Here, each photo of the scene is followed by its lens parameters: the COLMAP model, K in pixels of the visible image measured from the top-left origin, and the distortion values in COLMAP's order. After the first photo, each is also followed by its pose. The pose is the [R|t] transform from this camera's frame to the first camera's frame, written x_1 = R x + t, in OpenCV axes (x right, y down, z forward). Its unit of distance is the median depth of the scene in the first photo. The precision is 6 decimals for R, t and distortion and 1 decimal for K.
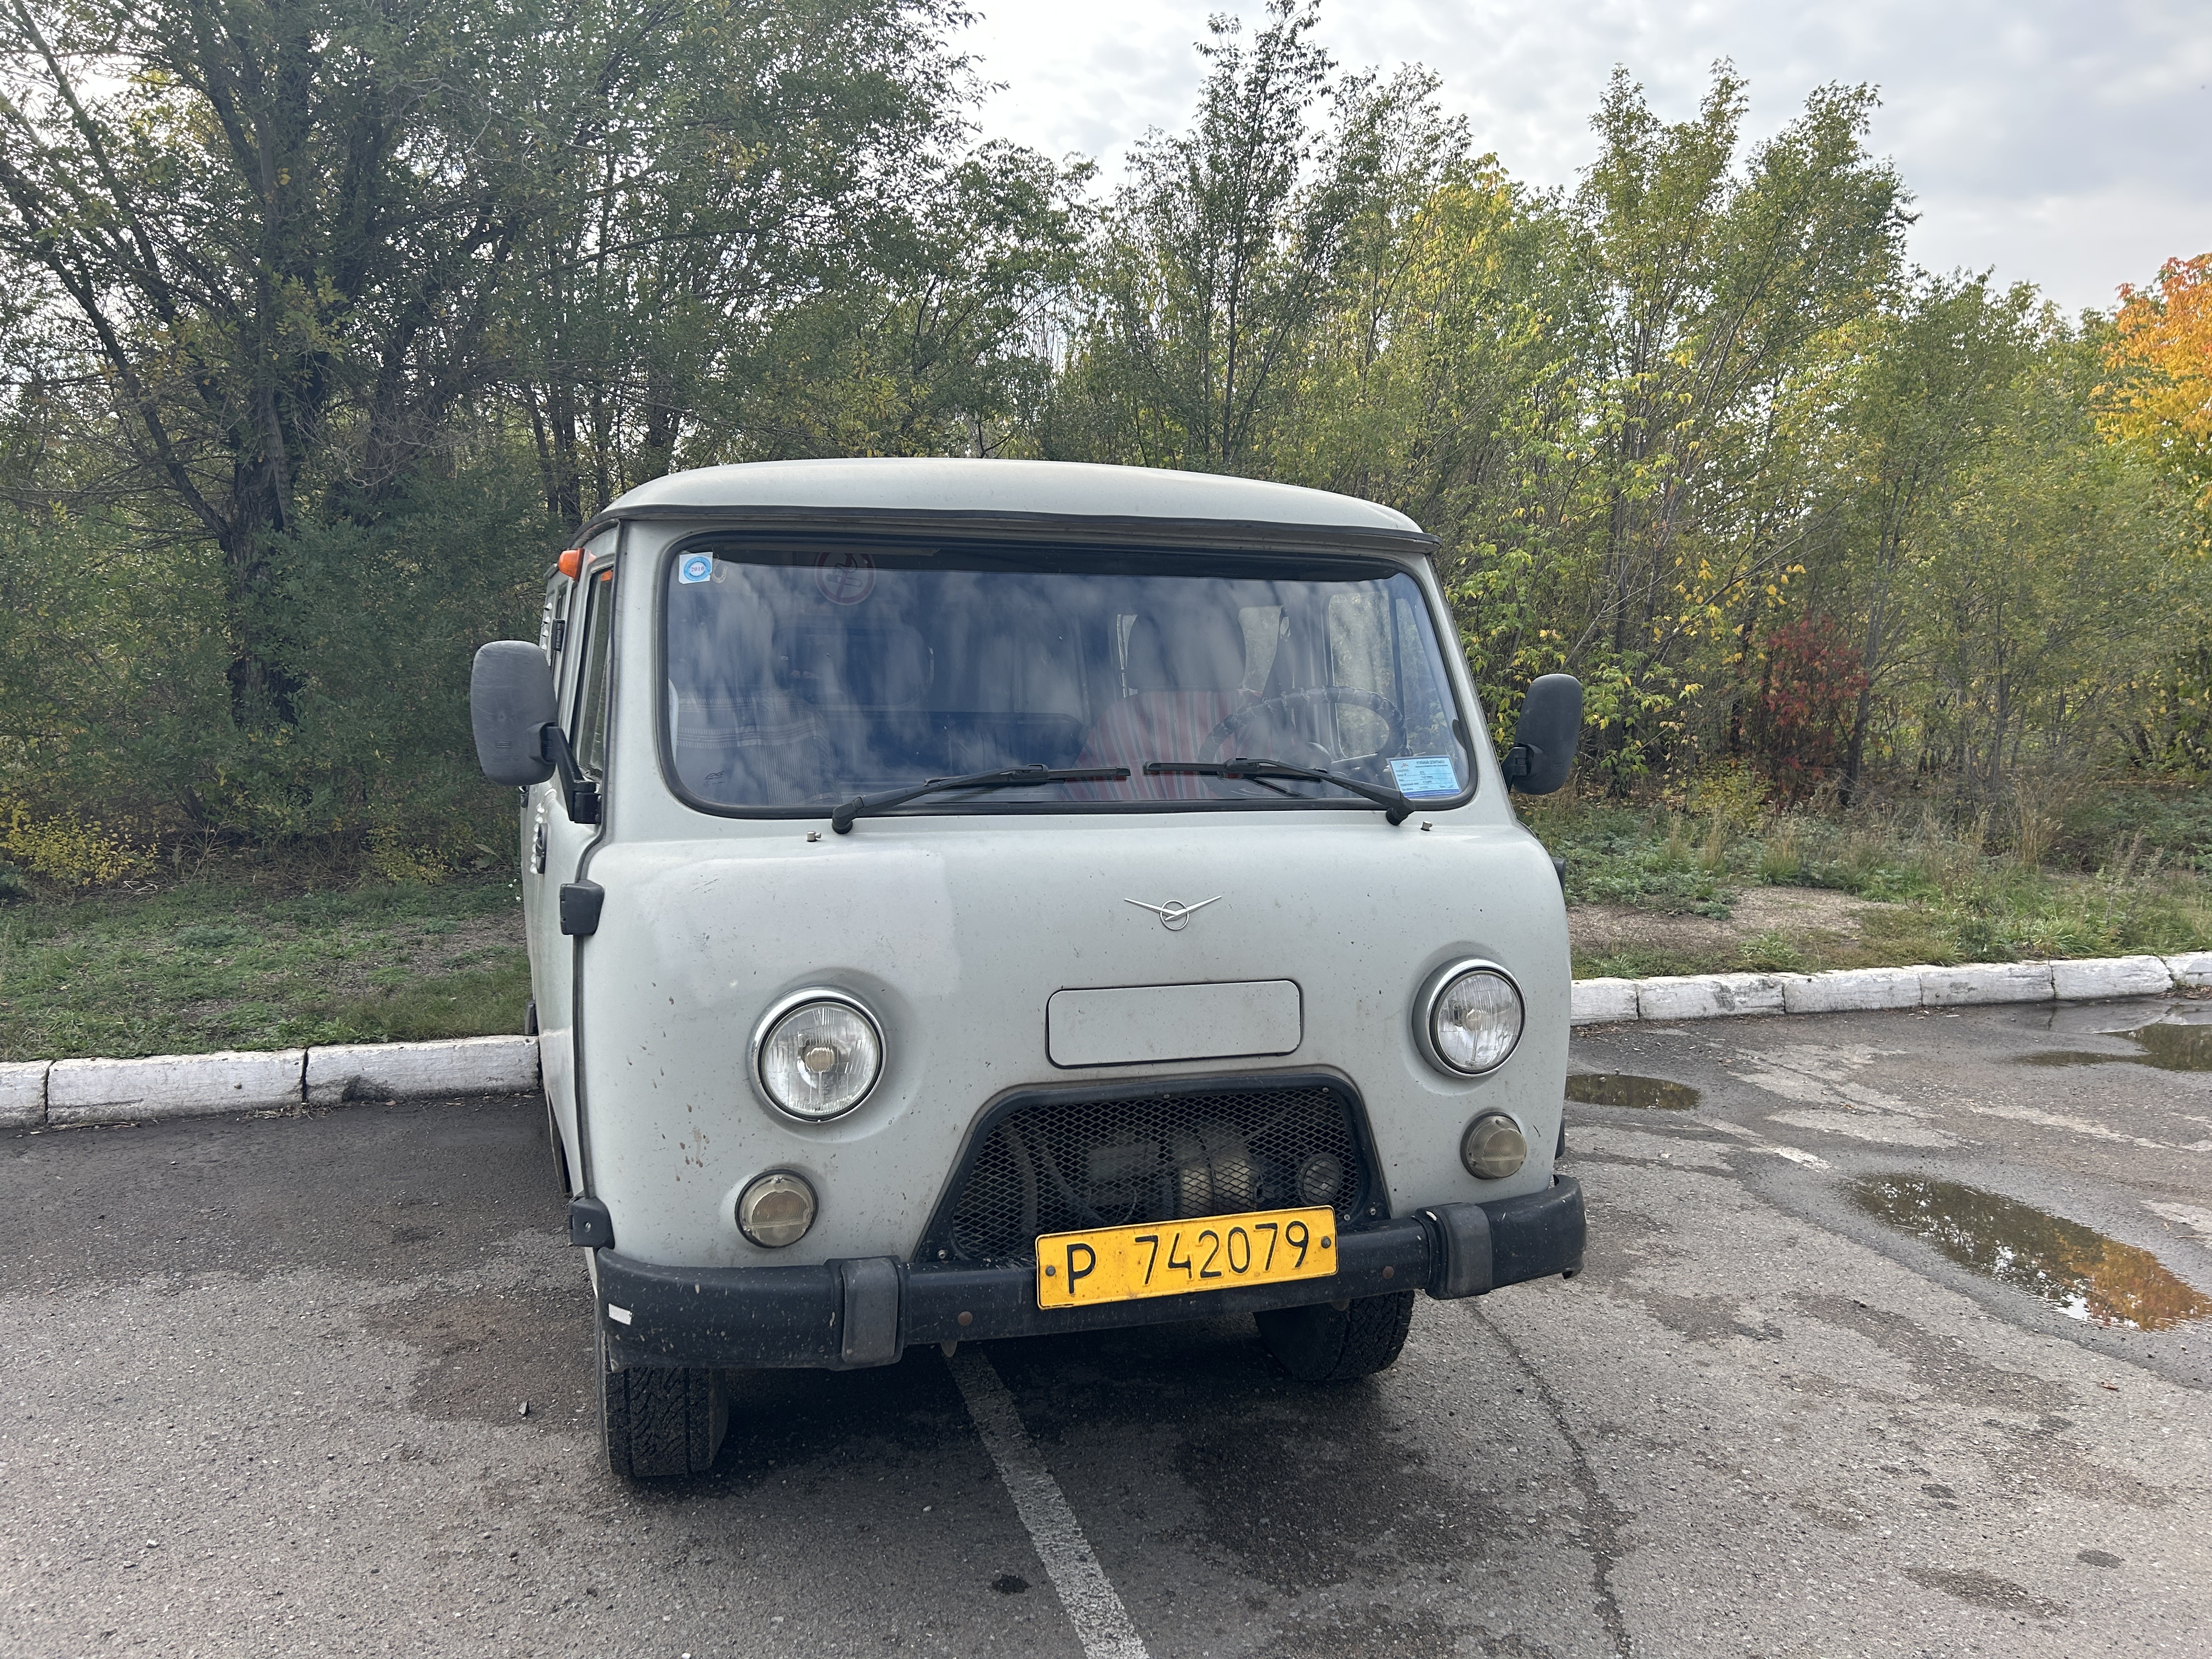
lens RADIAL K [[1676.5, 0, 1097.9], [0, 1676.5, 835.9], [0, 0, 1]] dist [0.043355, -0.029776]
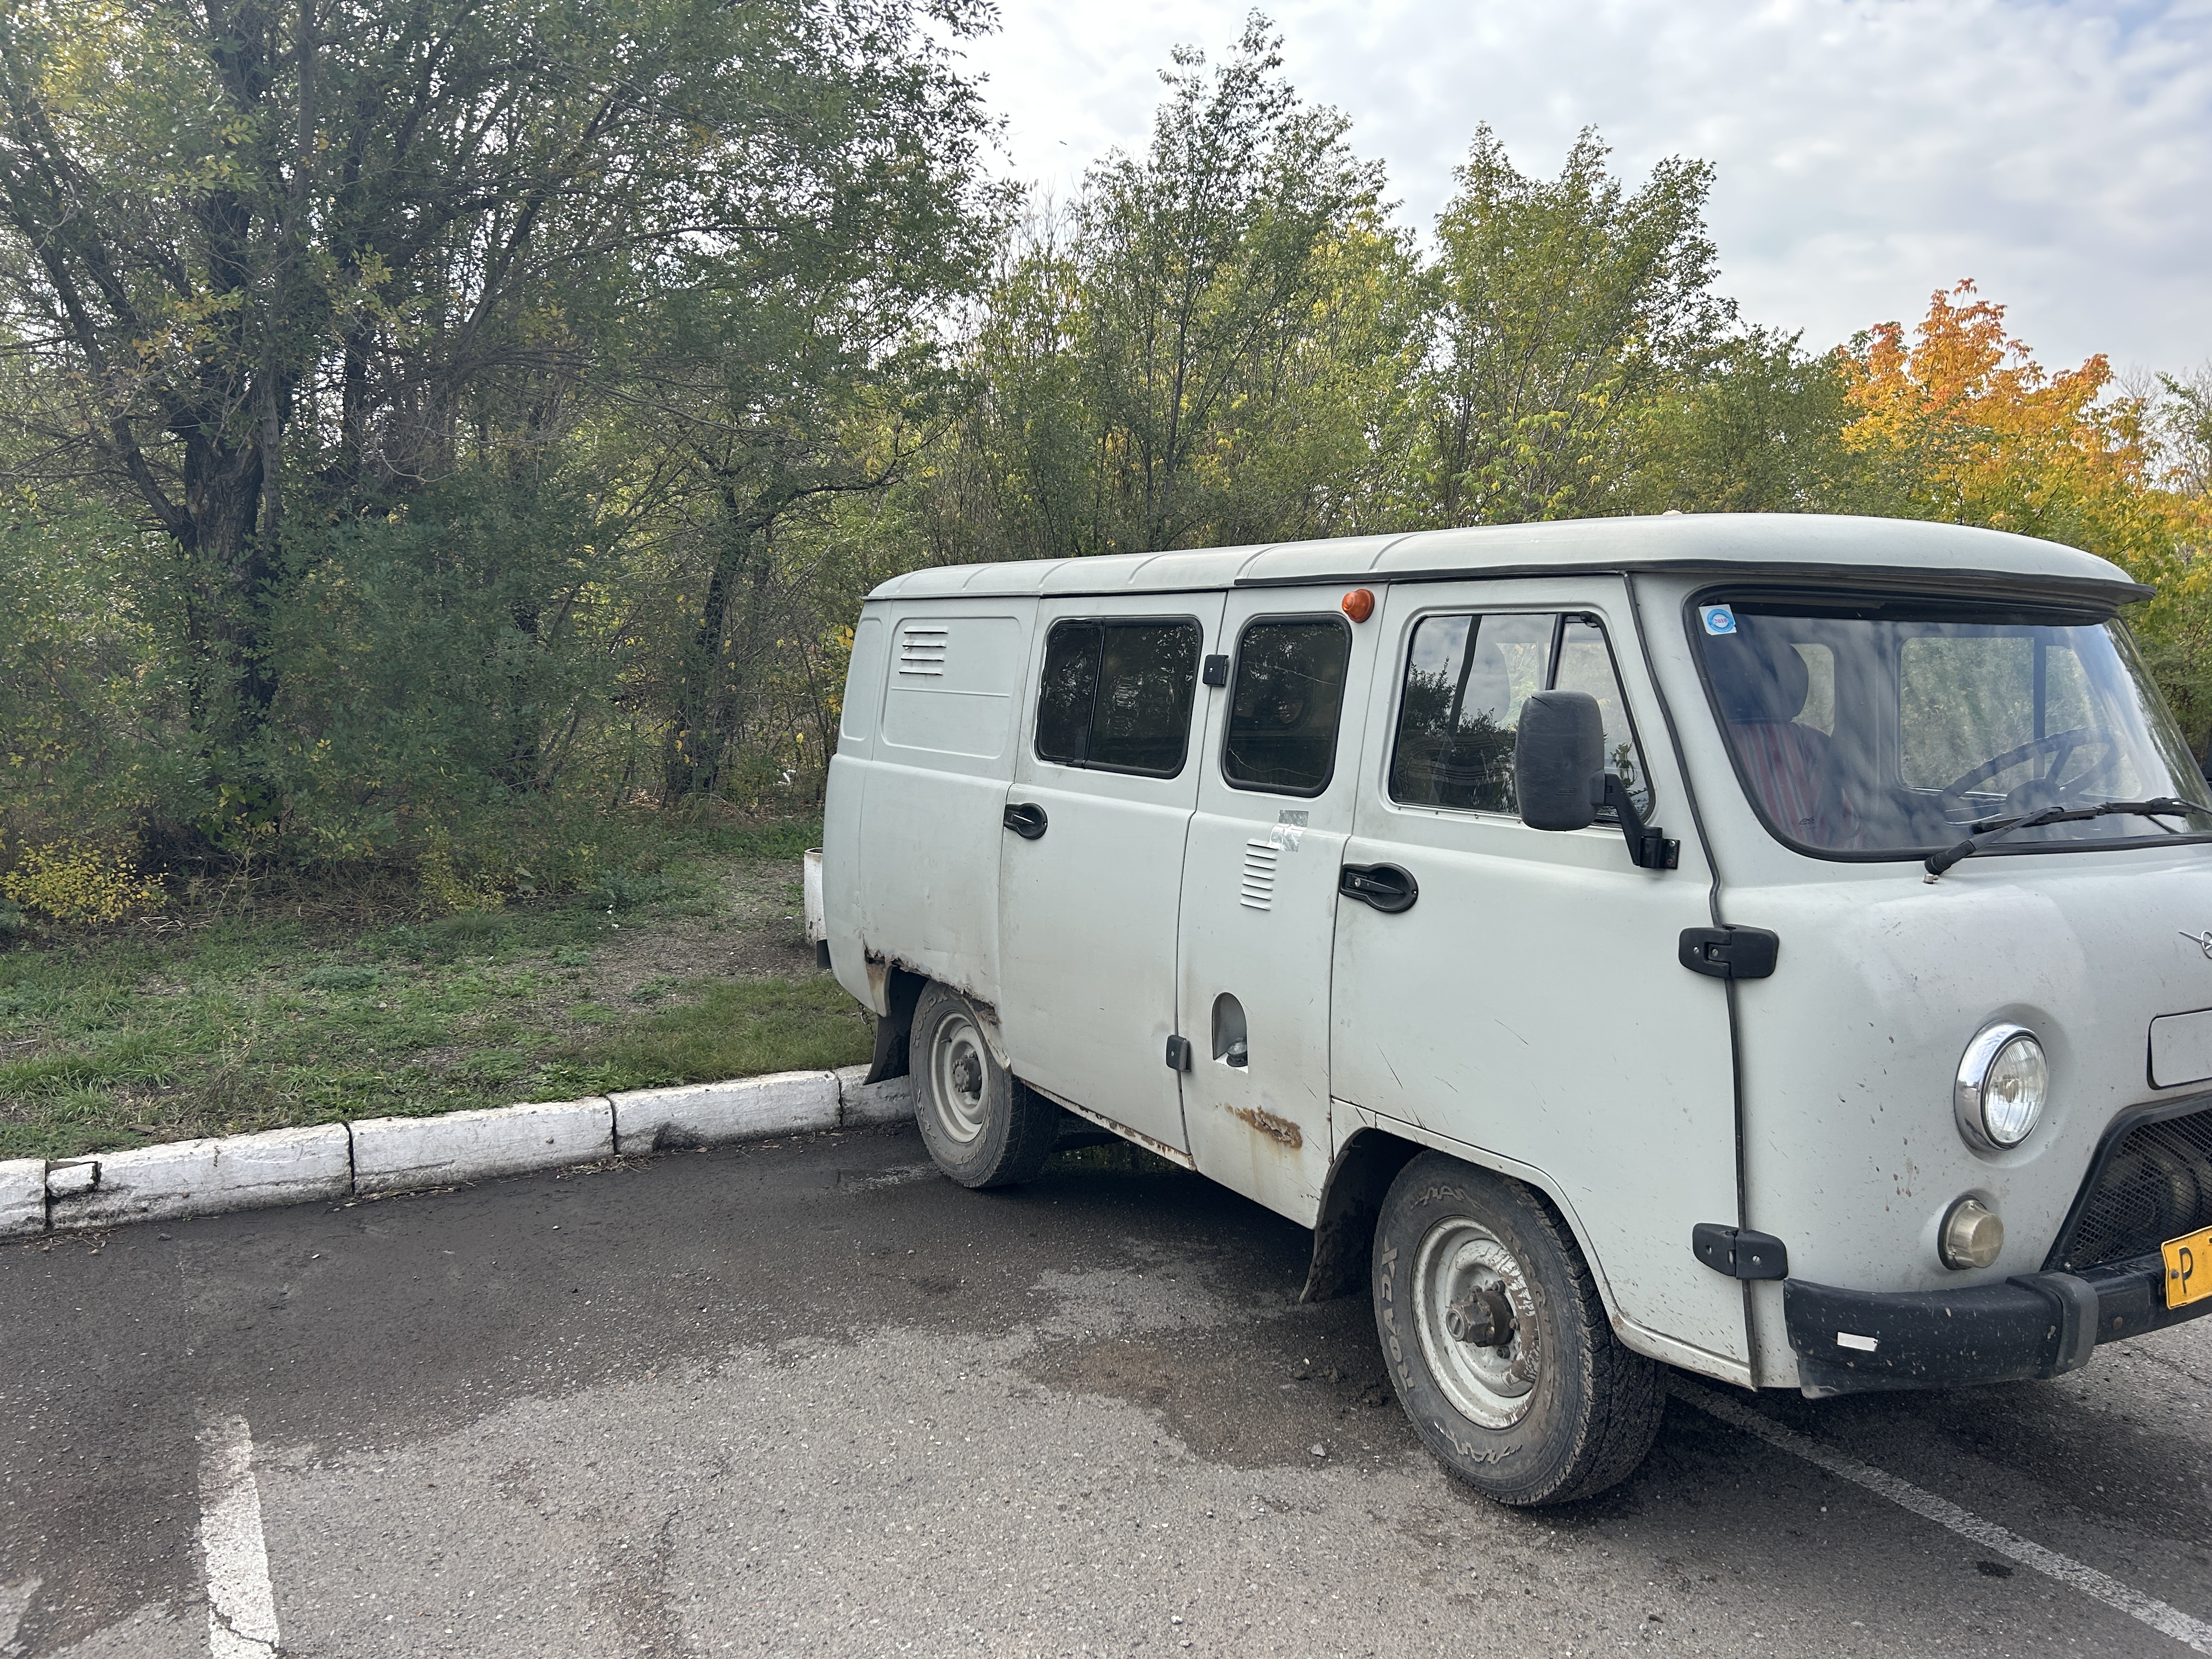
lens RADIAL K [[1676.5, 0, 1087.7], [0, 1676.5, 810.6], [0, 0, 1]] dist [0.043355, -0.029776]
pose [[0.973231, -0.010074, 0.229607, -0.432709], [0.013080, 0.999847, -0.011573, -0.017312], [-0.229455, 0.014266, 0.973215, 0.036929]]
